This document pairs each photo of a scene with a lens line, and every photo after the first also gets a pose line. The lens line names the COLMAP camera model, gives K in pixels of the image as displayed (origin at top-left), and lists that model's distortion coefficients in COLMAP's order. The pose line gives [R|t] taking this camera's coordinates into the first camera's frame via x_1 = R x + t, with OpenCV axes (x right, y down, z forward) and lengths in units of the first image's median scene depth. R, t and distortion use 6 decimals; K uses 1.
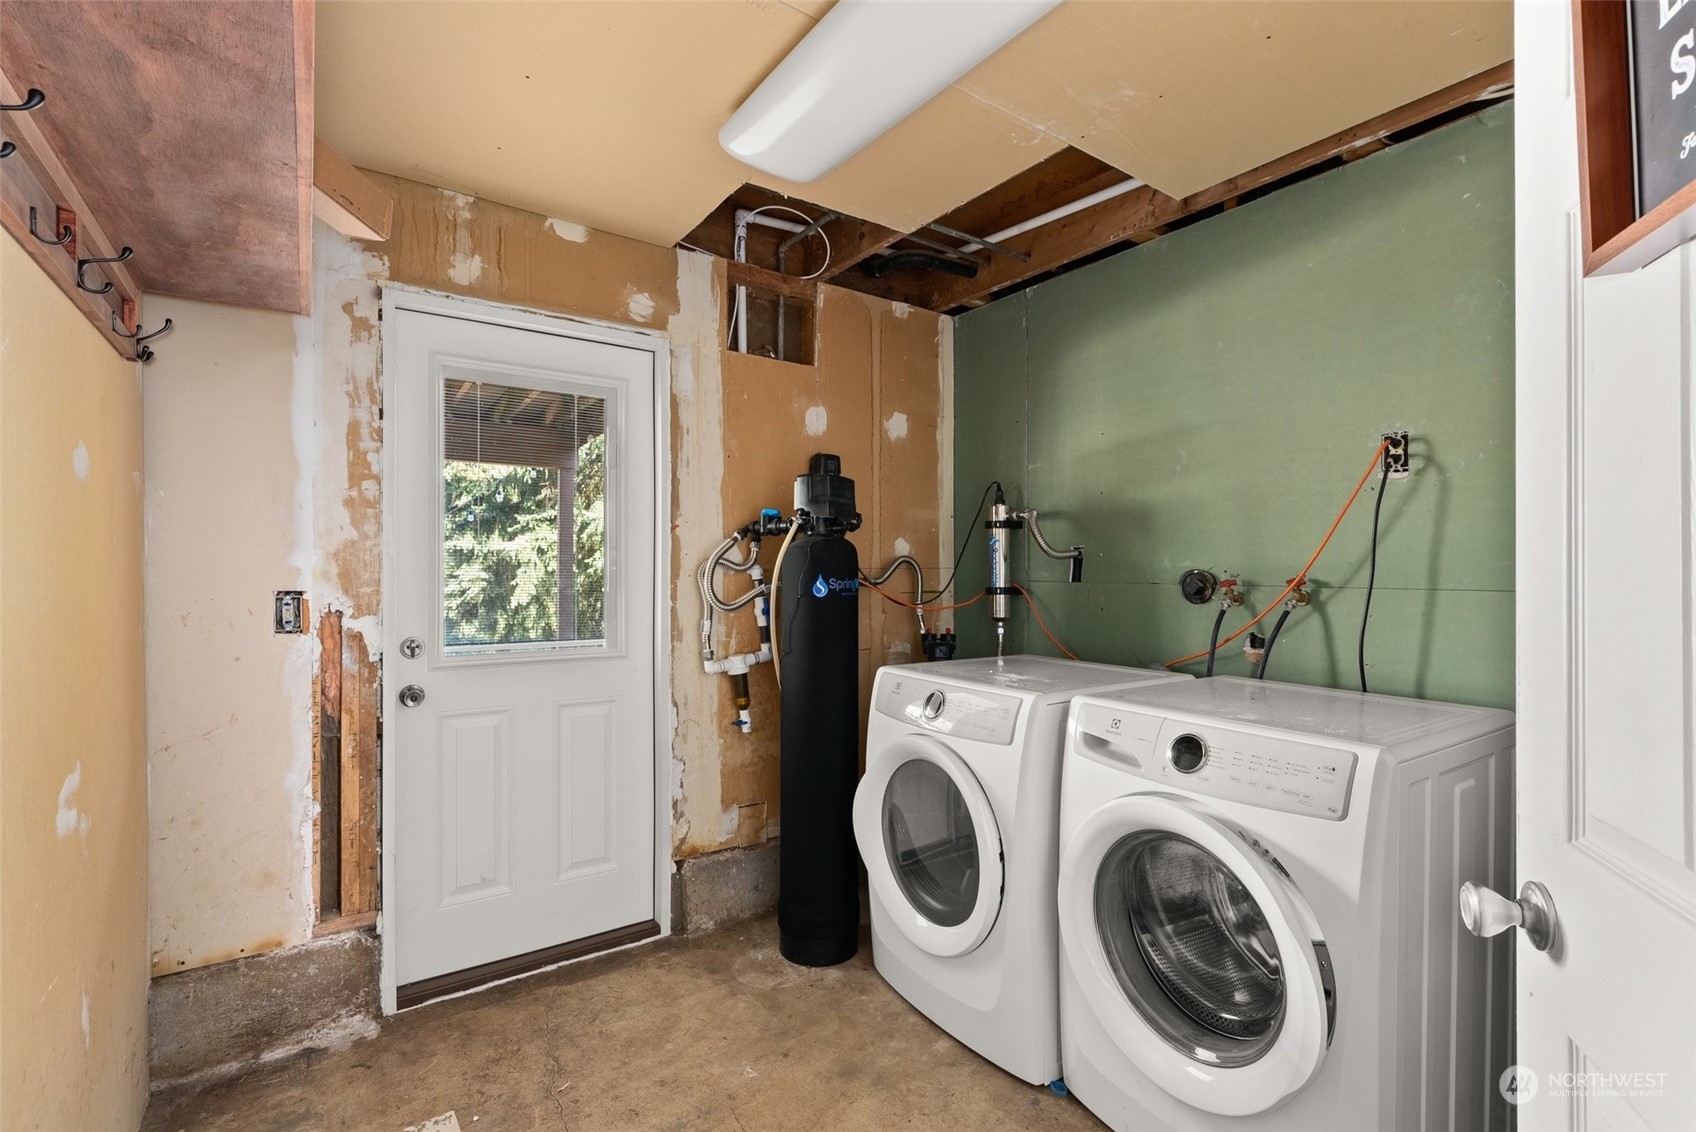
lens RADIAL K [[774.2, 0, 847.8], [0, 774.2, 561.9], [0, 0, 1]] dist [-0.003163, -0.000088]
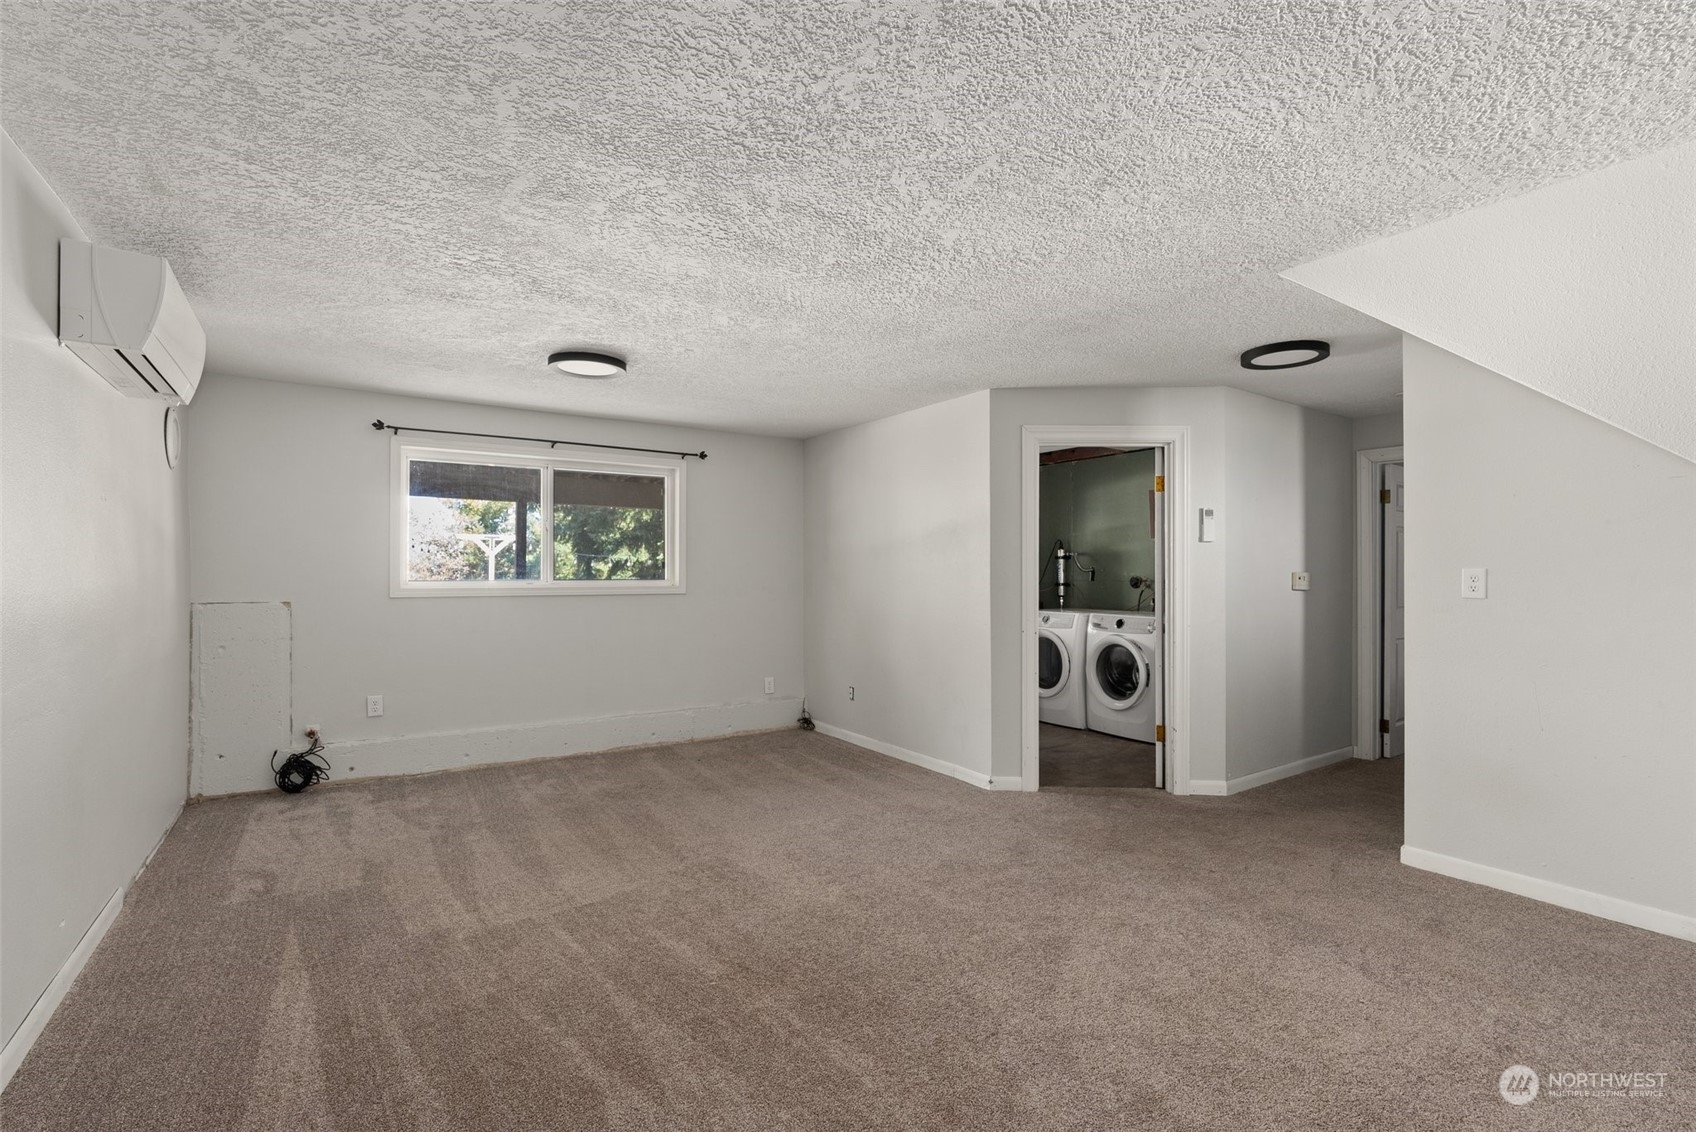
lens RADIAL K [[774.2, 0, 849.4], [0, 774.2, 574.5], [0, 0, 1]] dist [-0.003163, -0.000088]
pose [[0.999670, 0.001187, -0.025673, -0.510668], [-0.000978, 0.999966, 0.008152, -0.017373], [0.025682, -0.008124, 0.999637, -1.823159]]
